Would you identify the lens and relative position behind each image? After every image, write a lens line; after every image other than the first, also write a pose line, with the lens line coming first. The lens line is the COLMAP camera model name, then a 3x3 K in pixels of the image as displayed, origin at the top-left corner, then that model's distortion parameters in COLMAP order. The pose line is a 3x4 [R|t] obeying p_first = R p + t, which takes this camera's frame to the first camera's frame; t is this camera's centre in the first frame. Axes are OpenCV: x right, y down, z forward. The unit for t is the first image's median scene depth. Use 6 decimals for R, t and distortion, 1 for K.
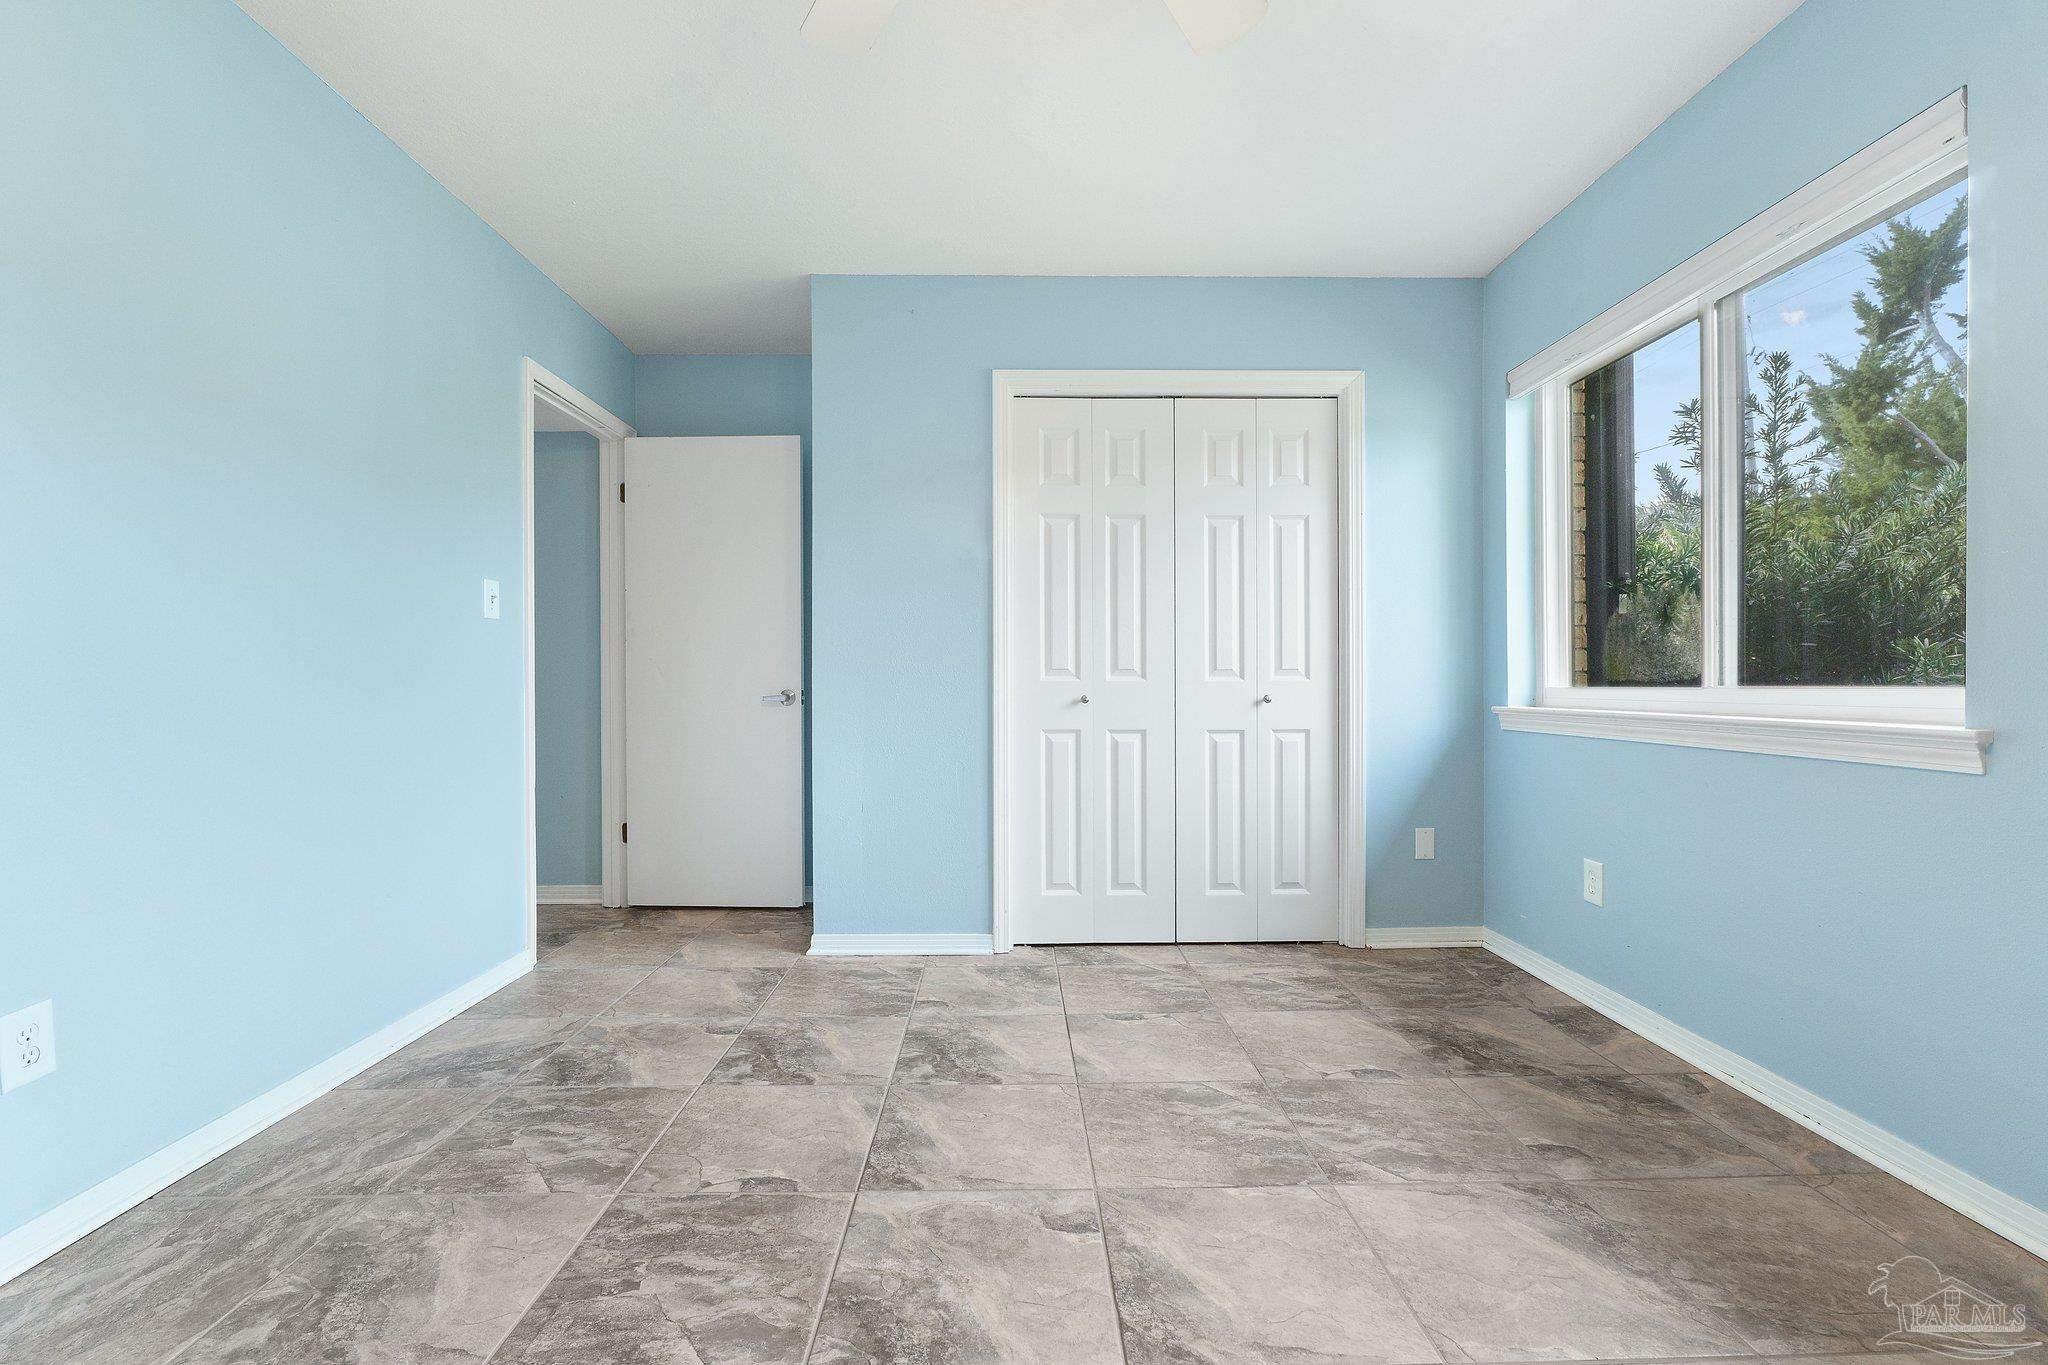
lens RADIAL K [[852.0, 0, 1005.9], [0, 852.0, 682.1], [0, 0, 1]] dist [0.004441, 0.000757]
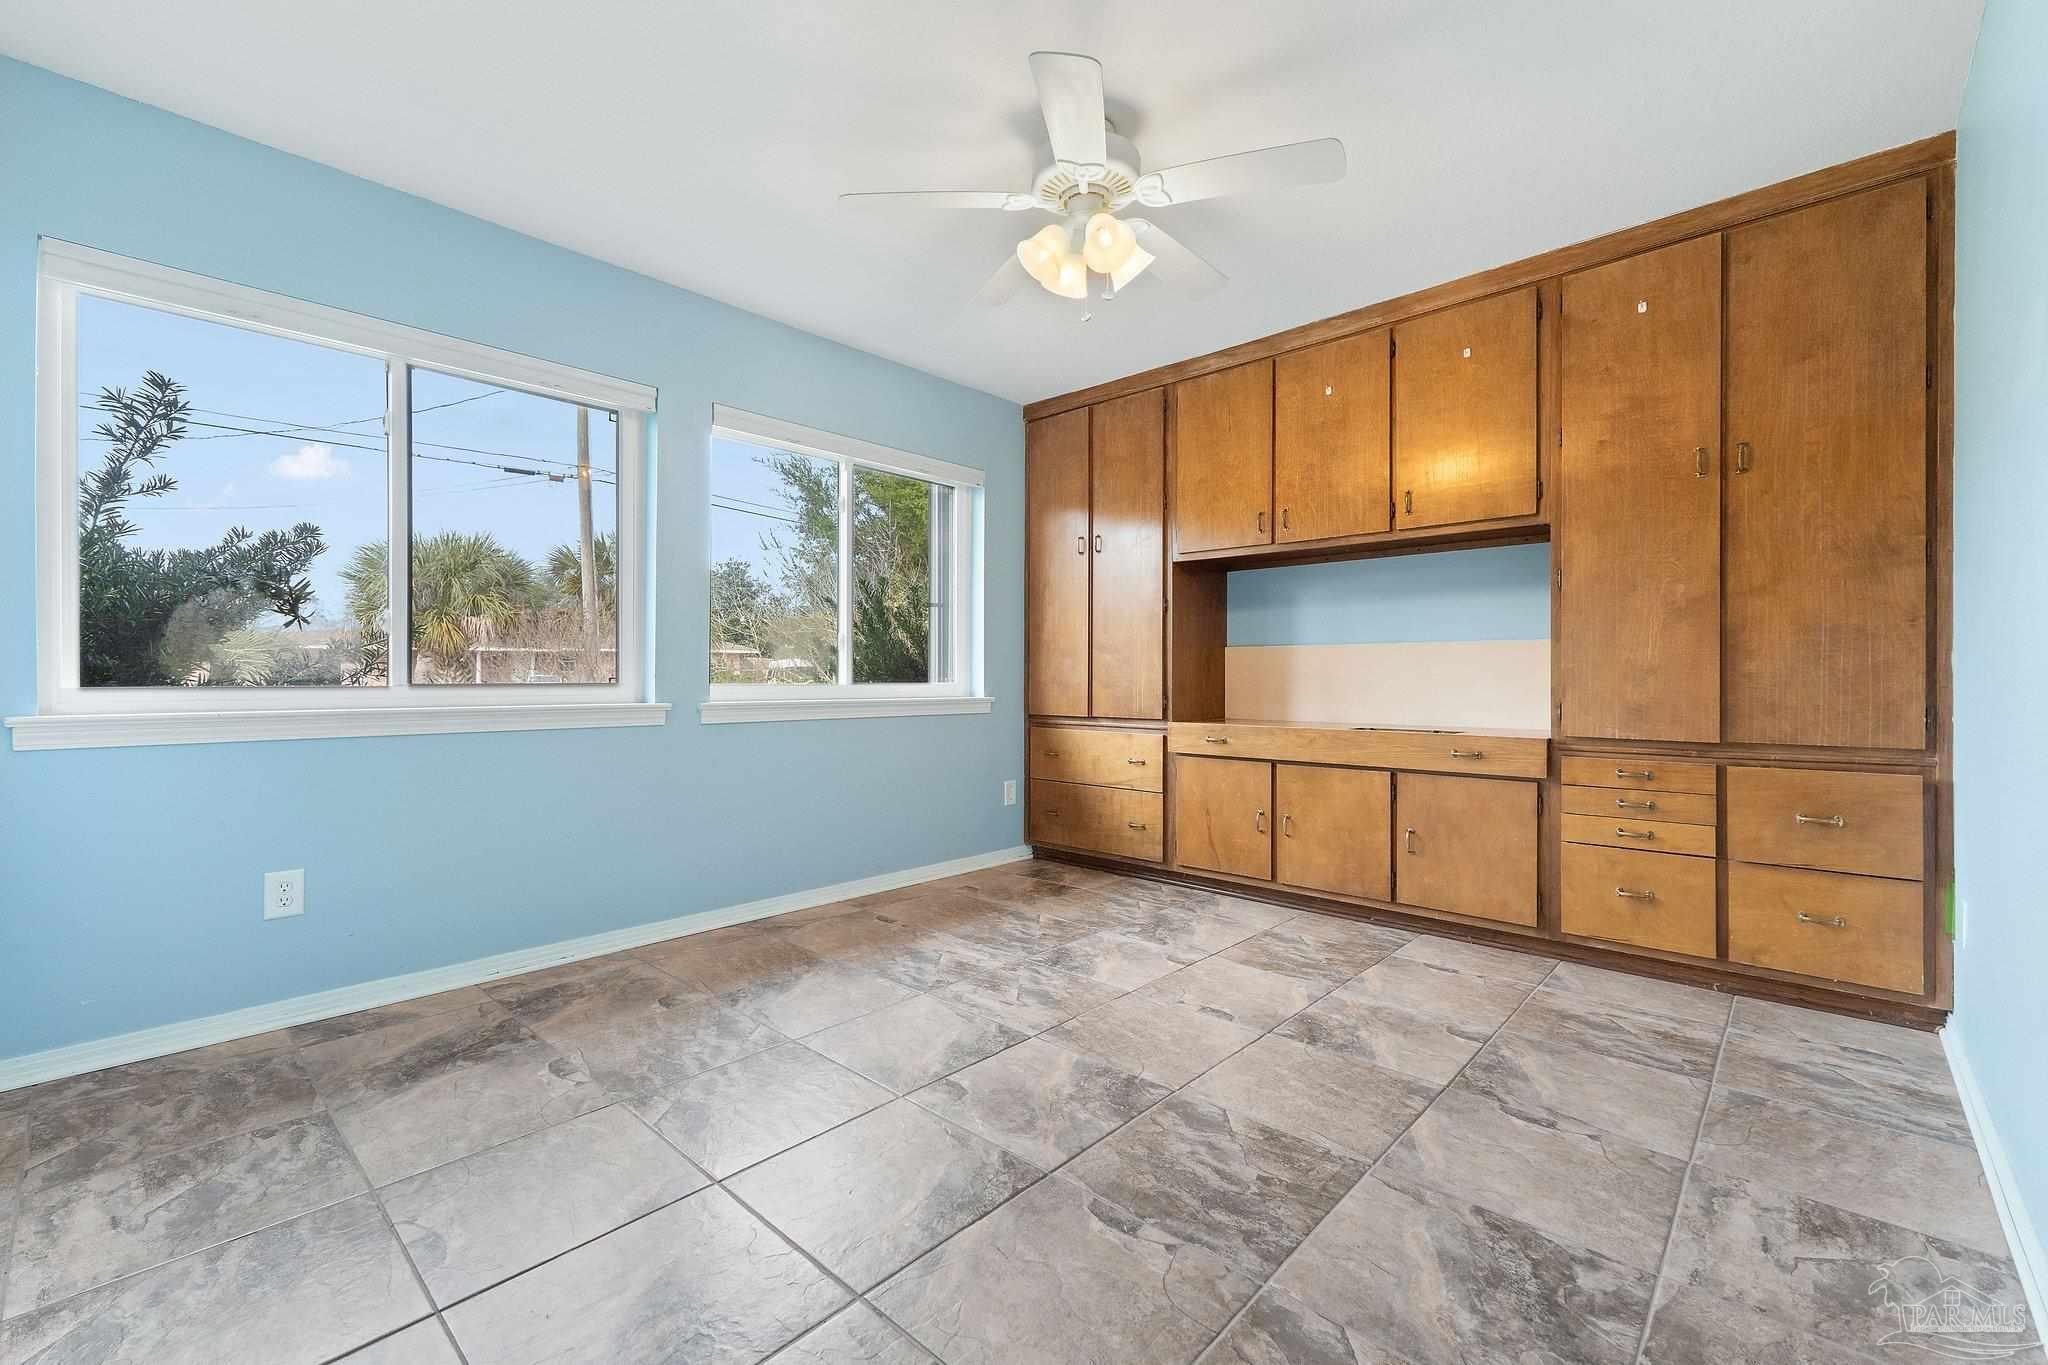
lens RADIAL K [[852.0, 0, 1021.4], [0, 852.0, 682.1], [0, 0, 1]] dist [0.004441, 0.000757]
pose [[-0.718627, 0.005751, 0.695372, -0.862308], [0.003721, 0.999983, -0.004425, 0.013318], [-0.695385, -0.000592, -0.718637, 1.755145]]
